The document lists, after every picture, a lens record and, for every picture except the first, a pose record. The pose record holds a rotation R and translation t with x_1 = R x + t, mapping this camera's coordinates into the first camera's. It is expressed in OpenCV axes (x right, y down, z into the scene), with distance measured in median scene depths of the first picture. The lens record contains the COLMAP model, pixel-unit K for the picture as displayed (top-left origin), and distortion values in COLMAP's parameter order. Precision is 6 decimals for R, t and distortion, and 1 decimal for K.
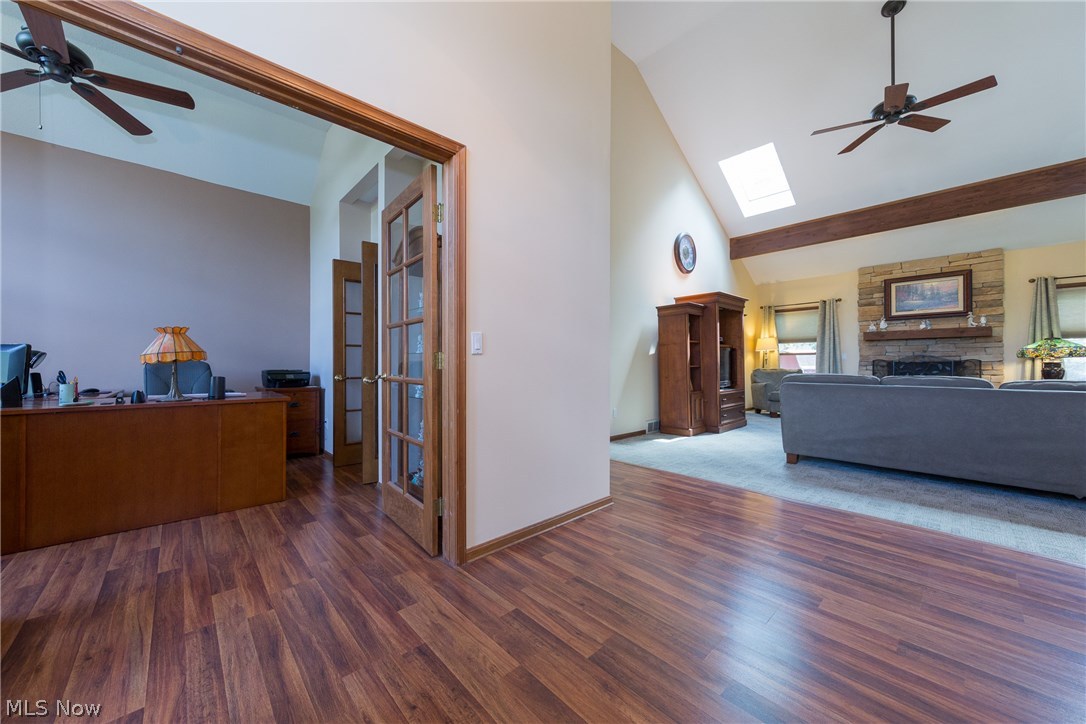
lens RADIAL K [[385.2, 0, 485.6], [0, 385.2, 361.2], [0, 0, 1]] dist [0.001392, 0.000243]
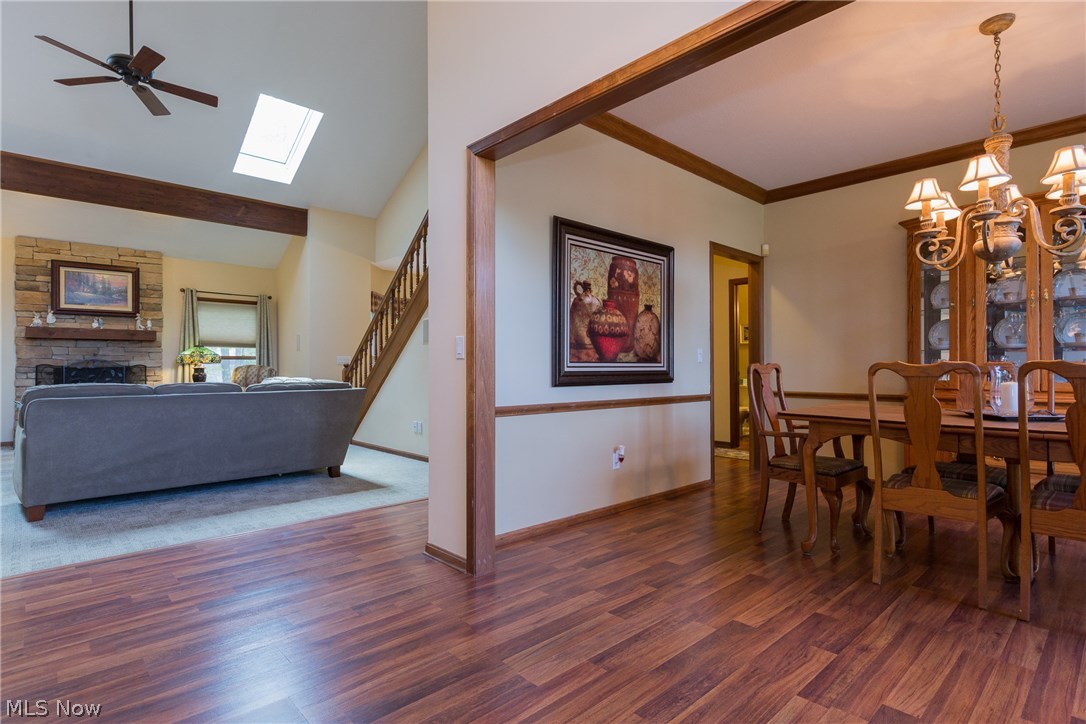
lens RADIAL K [[551.9, 0, 541.1], [0, 551.9, 364.9], [0, 0, 1]] dist [0.005125, 0.001212]
pose [[-0.076758, 0.003463, 0.997044, -0.149665], [-0.002174, 0.999991, -0.003641, -0.001242], [-0.997047, -0.002447, -0.076750, 0.131720]]
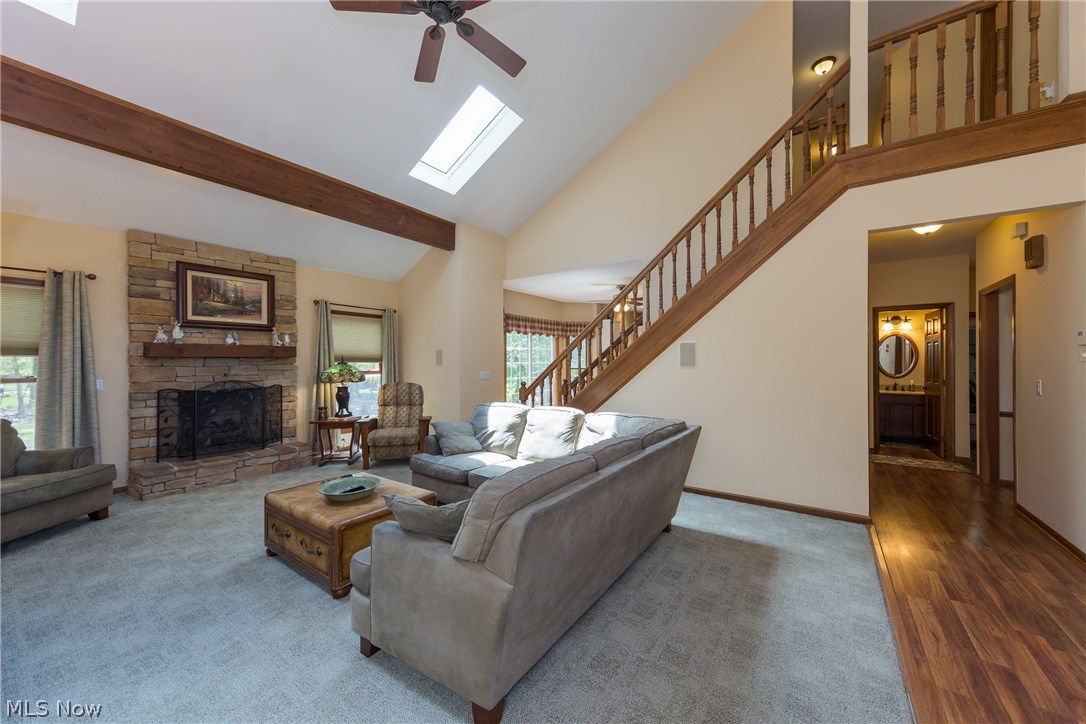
lens RADIAL K [[399.5, 0, 543.0], [0, 399.5, 362.0], [0, 0, 1]] dist [0.006652, -0.000158]
pose [[-0.281260, 0.001472, 0.959631, 0.266583], [0.000990, 0.999999, -0.001244, -0.050953], [-0.959631, 0.000601, -0.281261, 0.682571]]
